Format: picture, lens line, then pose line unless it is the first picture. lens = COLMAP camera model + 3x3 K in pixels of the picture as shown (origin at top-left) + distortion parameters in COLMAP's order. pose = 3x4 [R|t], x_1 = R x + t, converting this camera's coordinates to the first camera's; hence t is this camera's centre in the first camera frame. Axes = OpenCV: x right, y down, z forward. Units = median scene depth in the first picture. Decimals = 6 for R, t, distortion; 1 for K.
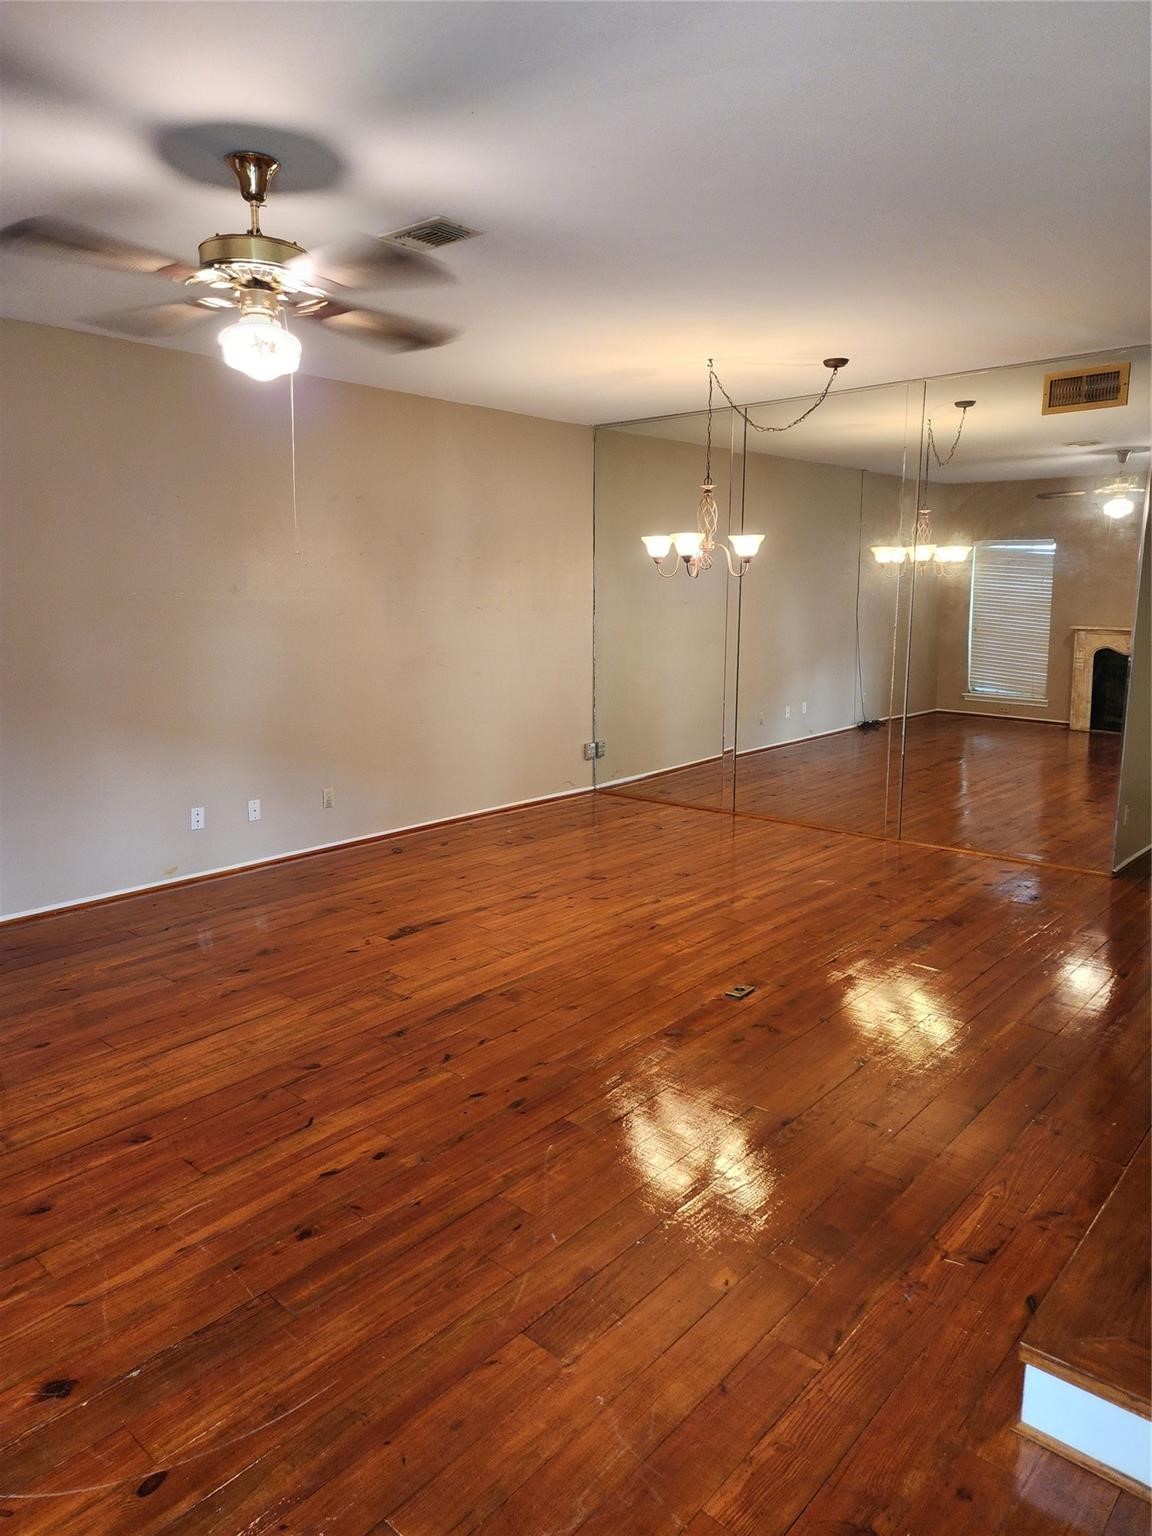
lens RADIAL K [[1021.4, 0, 566.4], [0, 1021.4, 766.4], [0, 0, 1]] dist [0.001853, -0.003809]
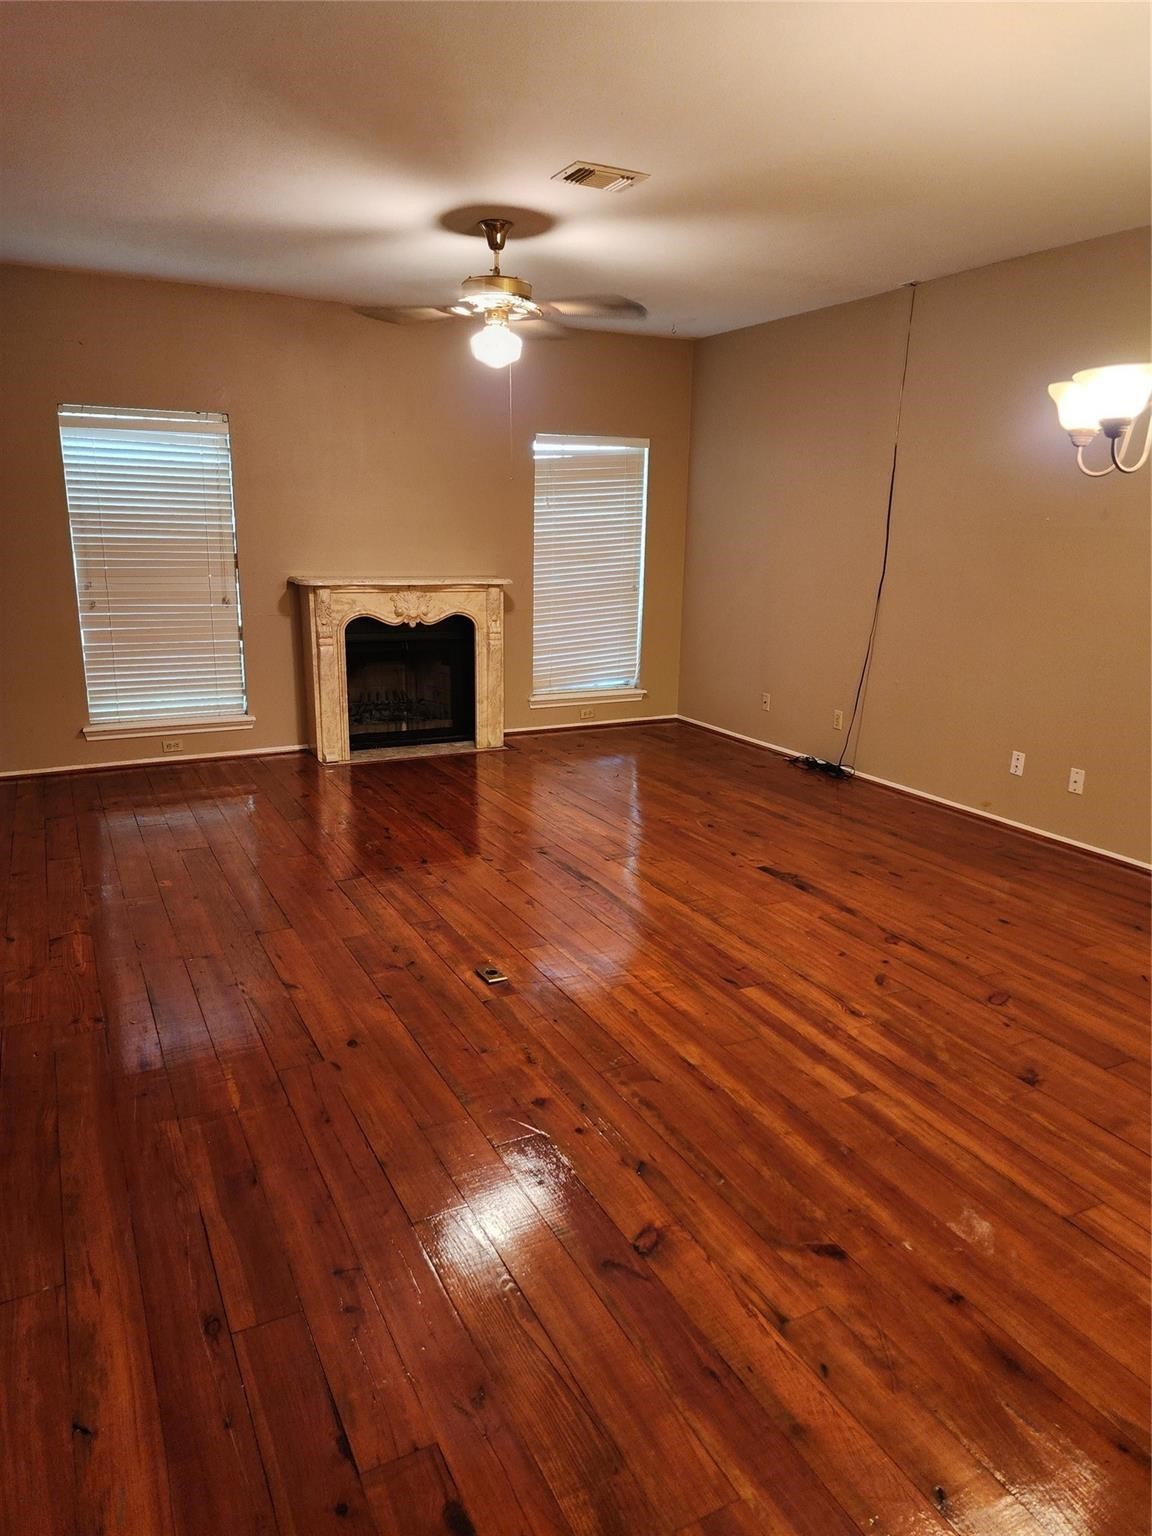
lens RADIAL K [[1021.4, 0, 566.1], [0, 1021.4, 771.4], [0, 0, 1]] dist [0.001853, -0.003809]
pose [[-0.368882, 0.225719, -0.901652, 0.751790], [-0.176371, 0.935442, 0.306335, -0.184357], [0.912589, 0.272027, -0.305258, 1.077927]]
